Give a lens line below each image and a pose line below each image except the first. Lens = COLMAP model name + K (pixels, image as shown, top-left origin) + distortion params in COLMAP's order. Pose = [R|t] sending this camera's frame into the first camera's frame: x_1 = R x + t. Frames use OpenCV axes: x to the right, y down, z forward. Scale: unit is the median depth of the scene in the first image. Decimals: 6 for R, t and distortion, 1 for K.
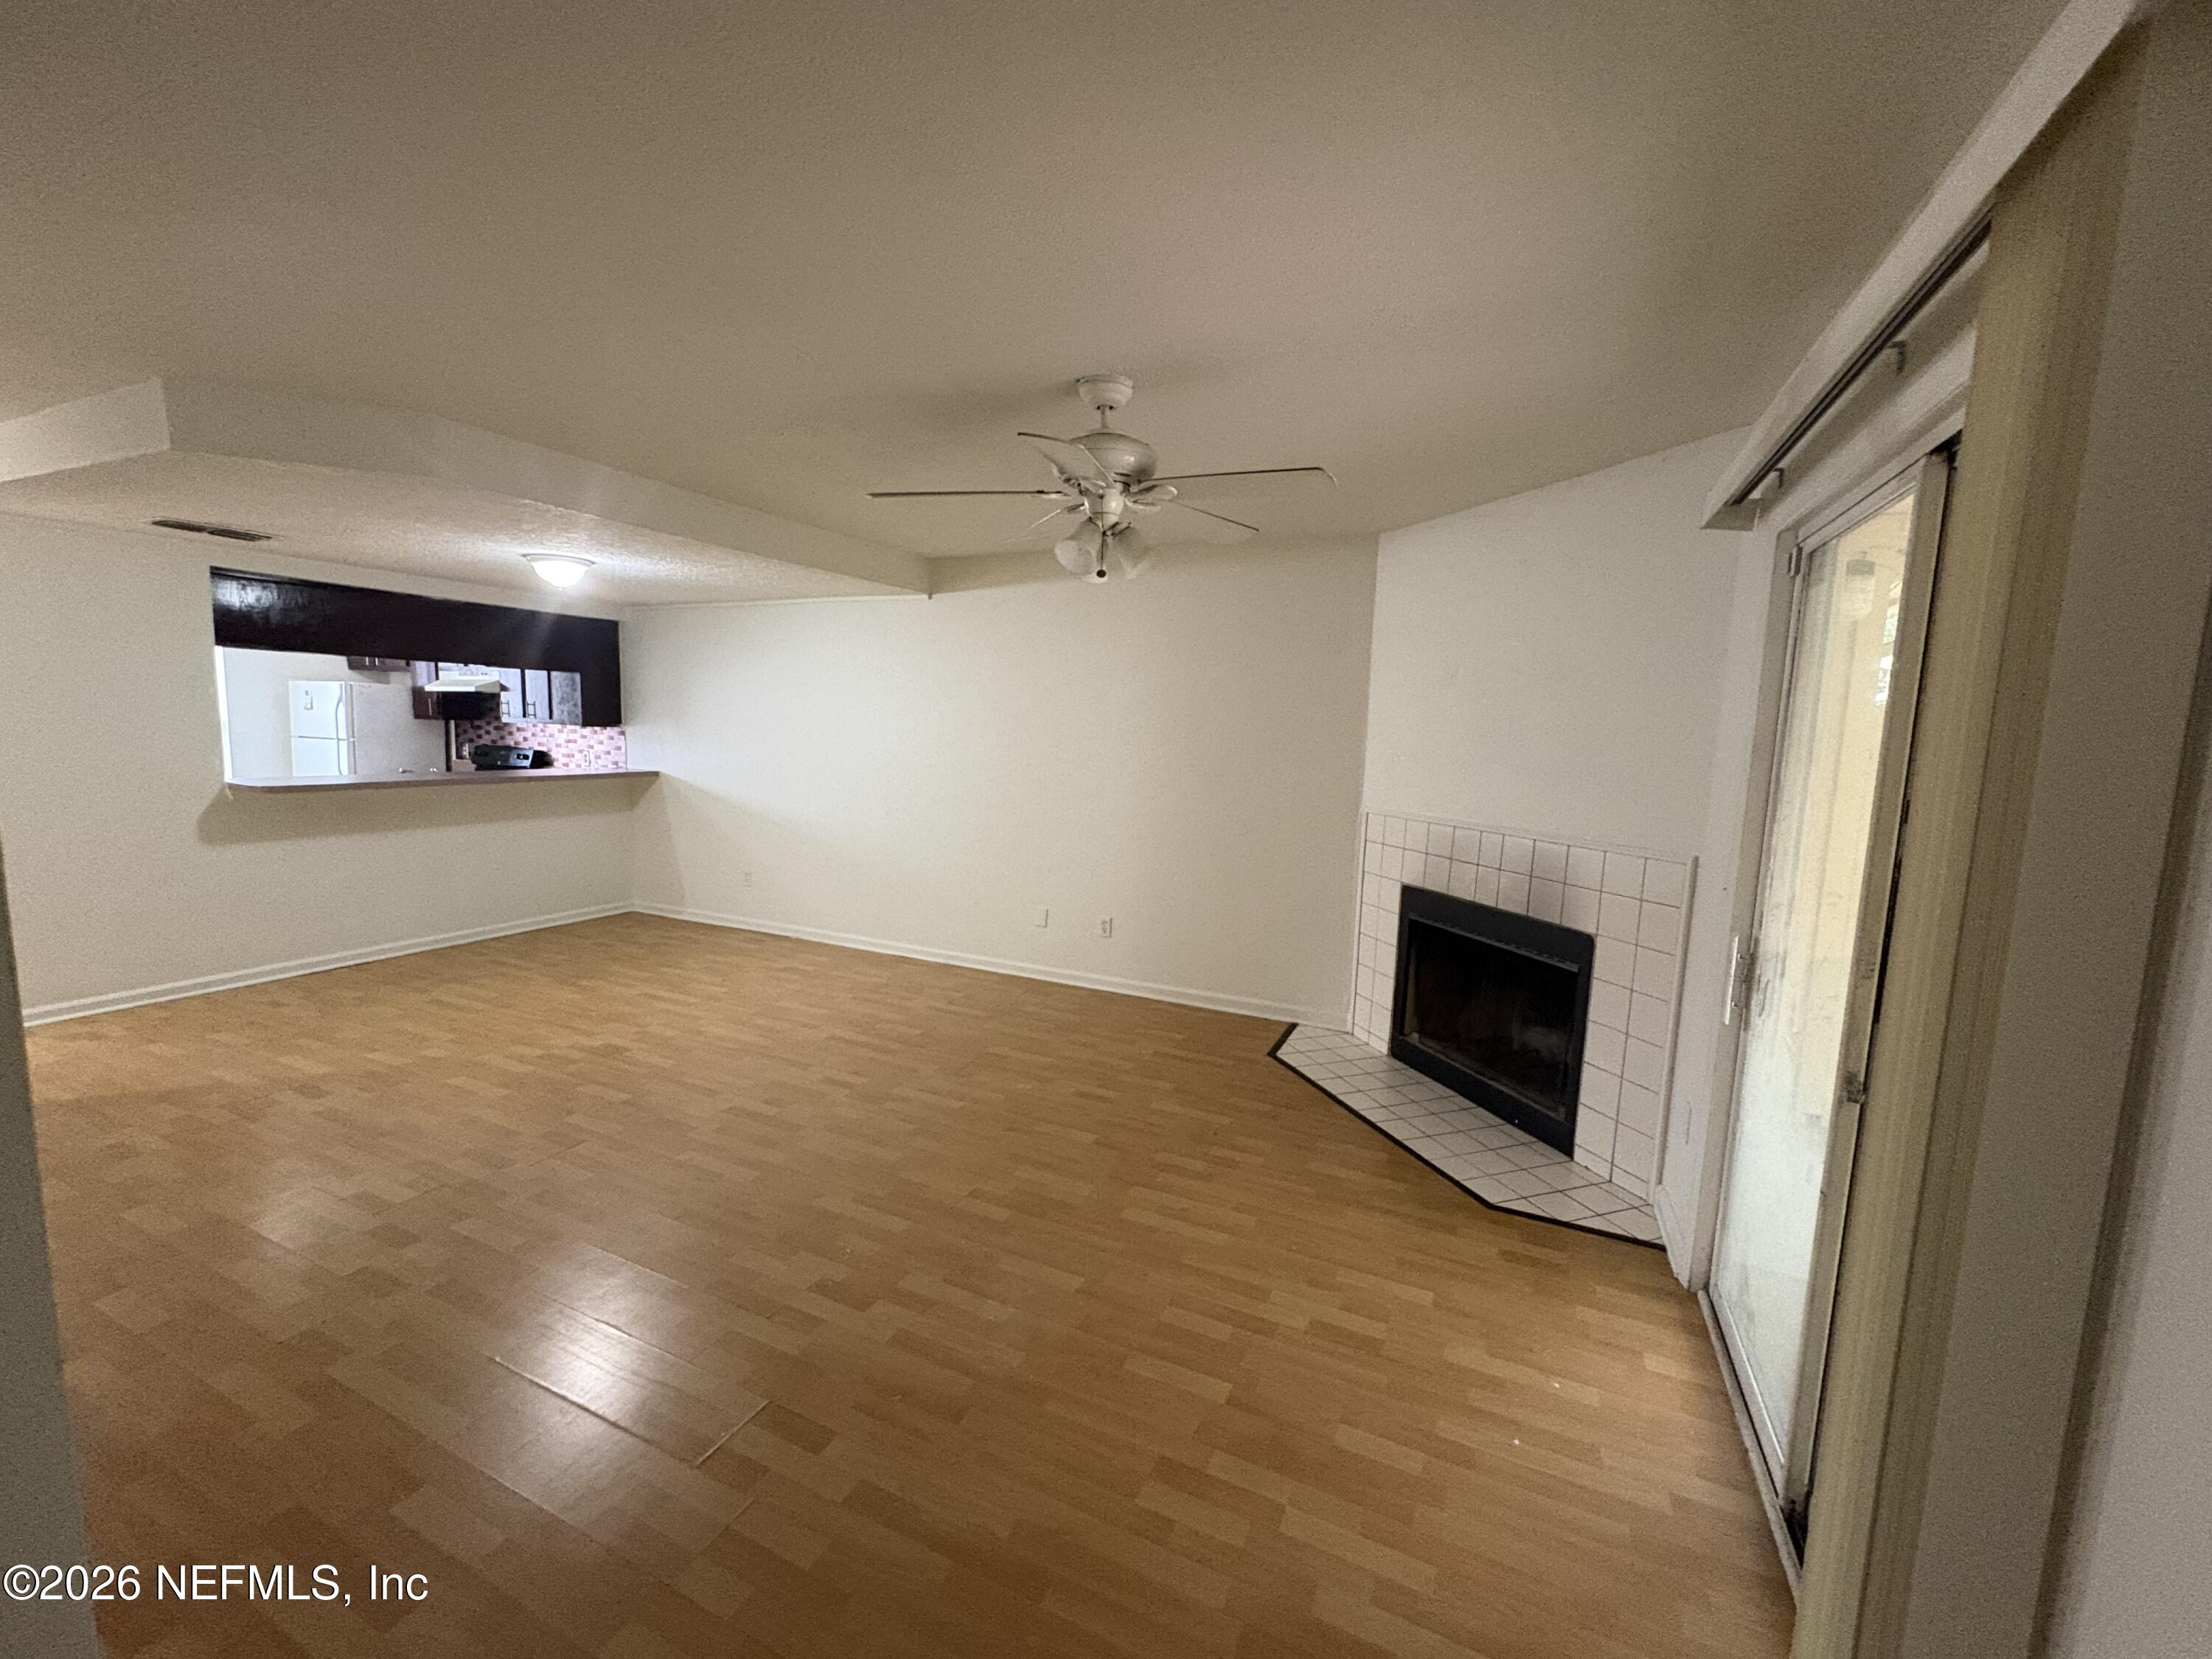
lens RADIAL K [[886.4, 0, 1106.0], [0, 886.4, 829.5], [0, 0, 1]] dist [-0.000275, -0.000293]
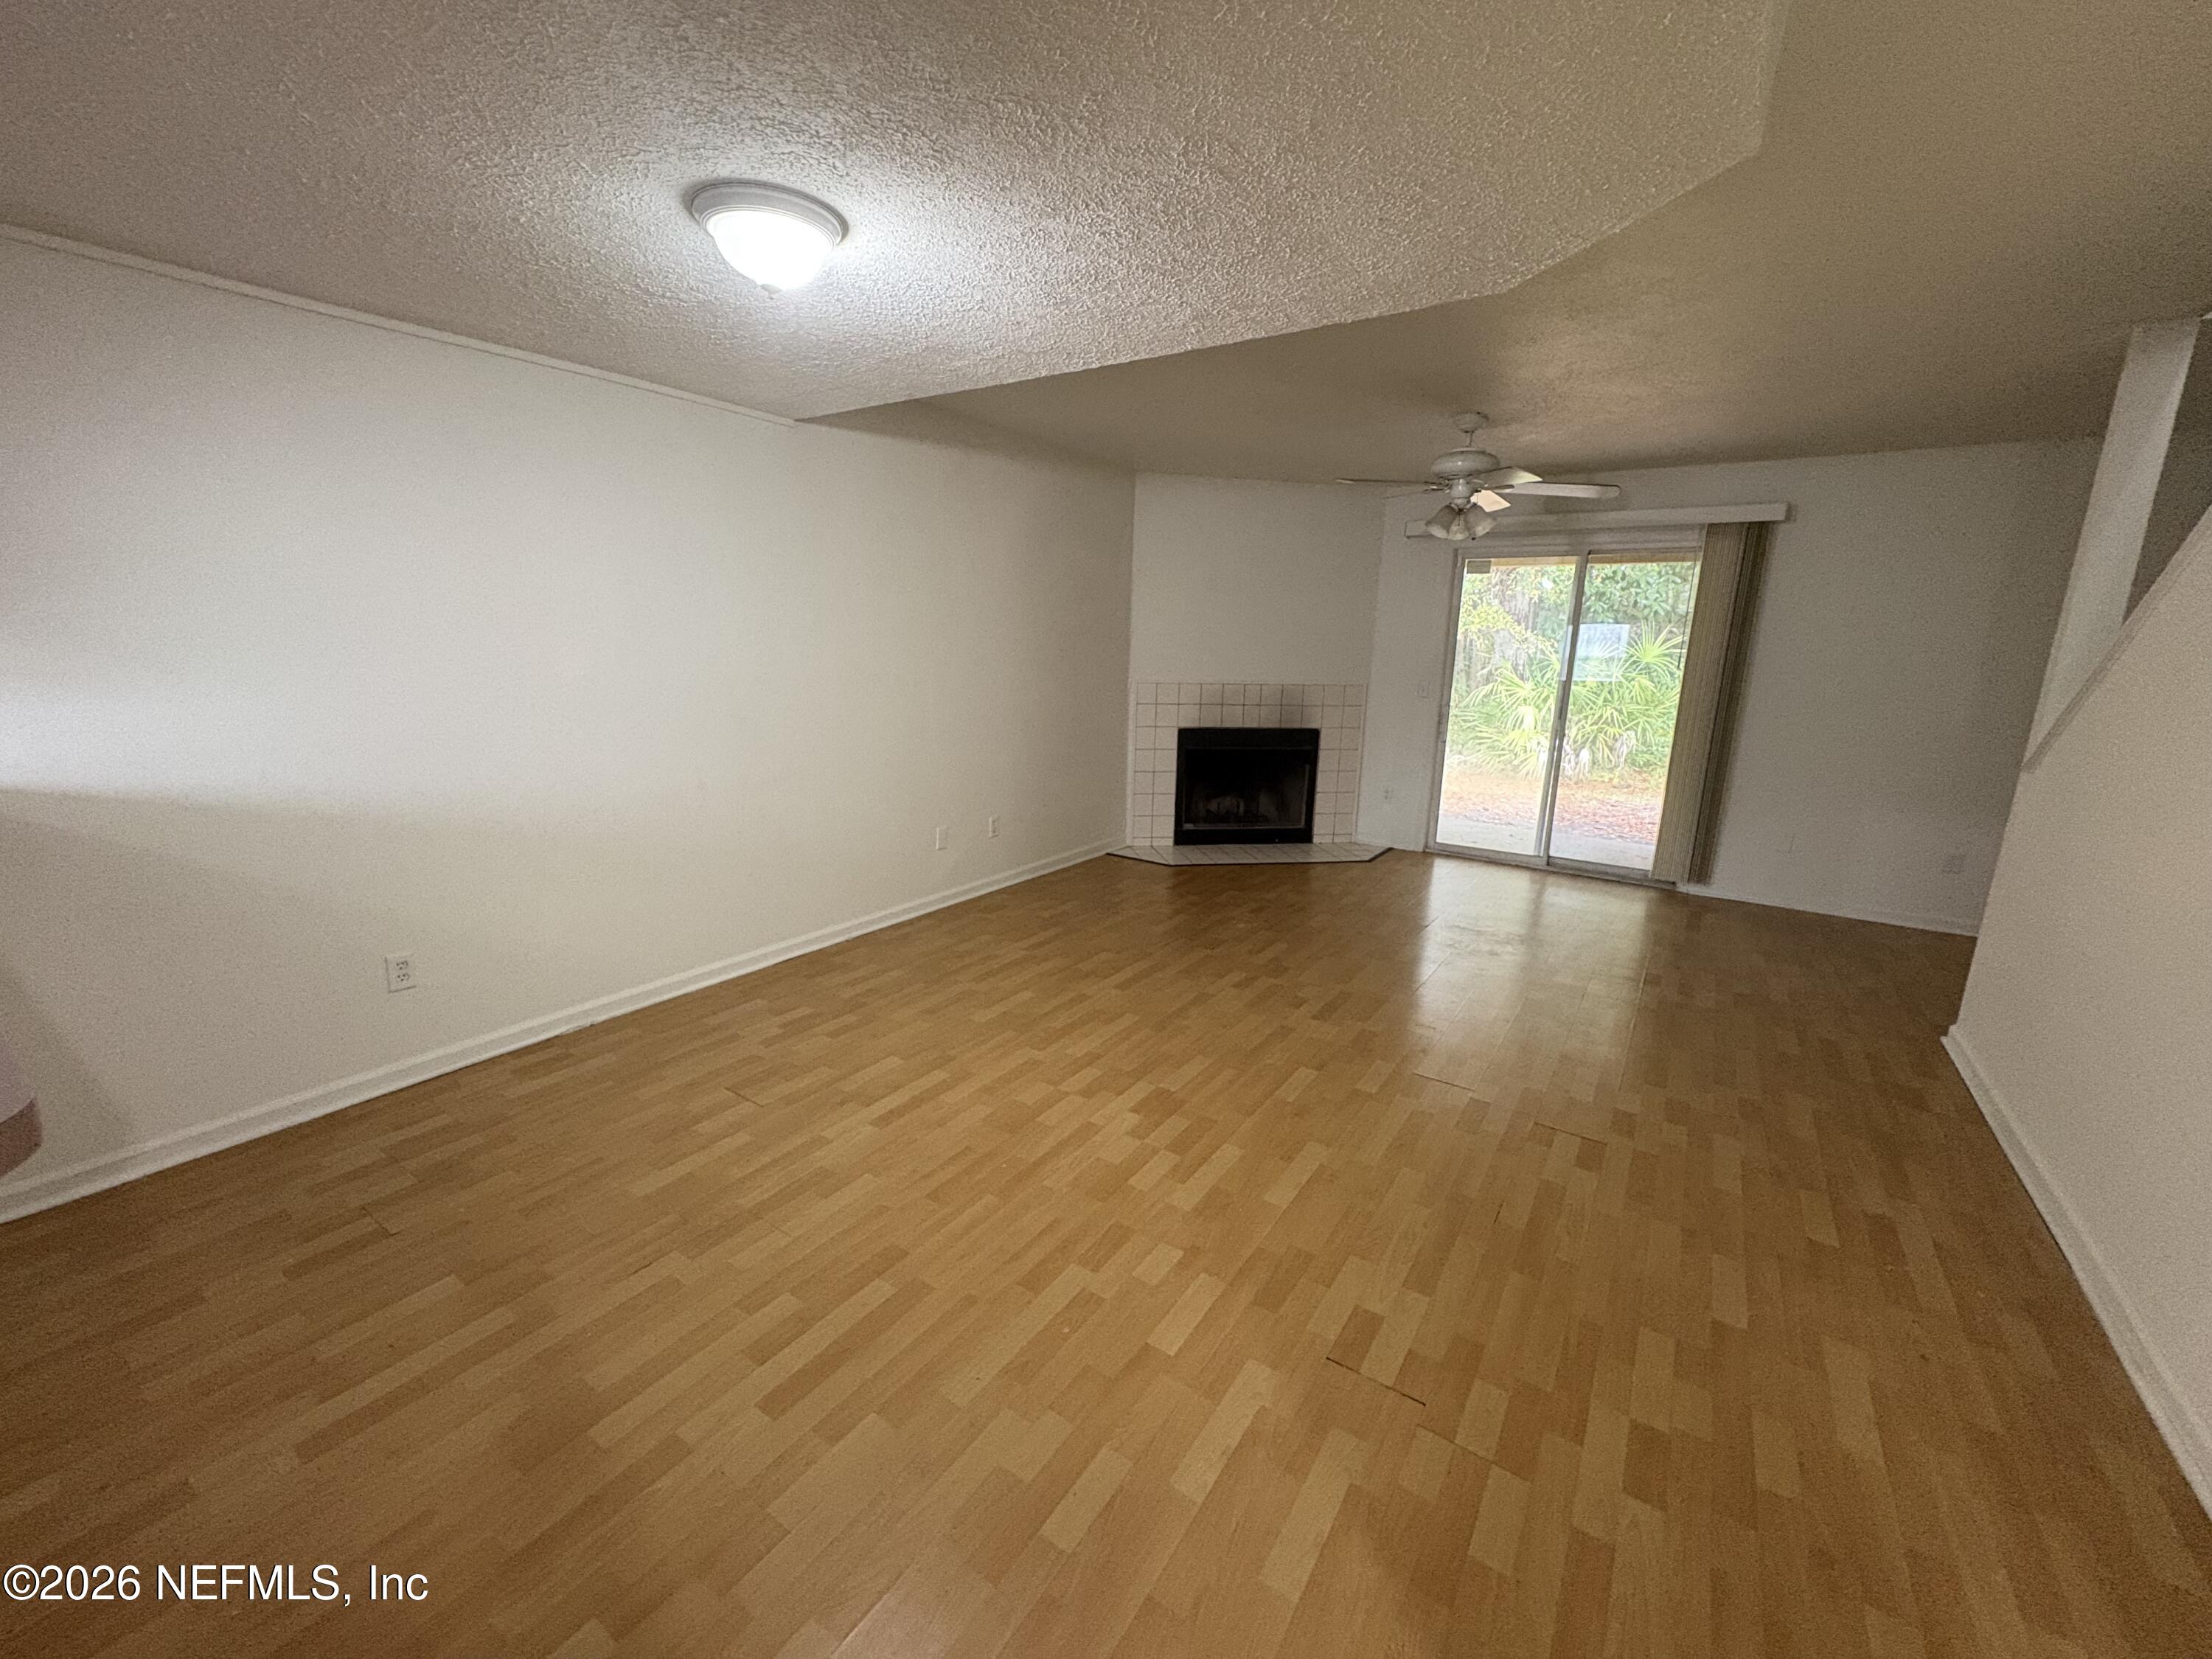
lens RADIAL K [[886.4, 0, 1106.0], [0, 886.4, 829.5], [0, 0, 1]] dist [-0.000275, -0.000293]
pose [[0.161810, -0.240905, 0.956965, -1.126321], [0.096280, 0.968972, 0.227647, -0.121173], [-0.982114, 0.055301, 0.179984, 0.851860]]
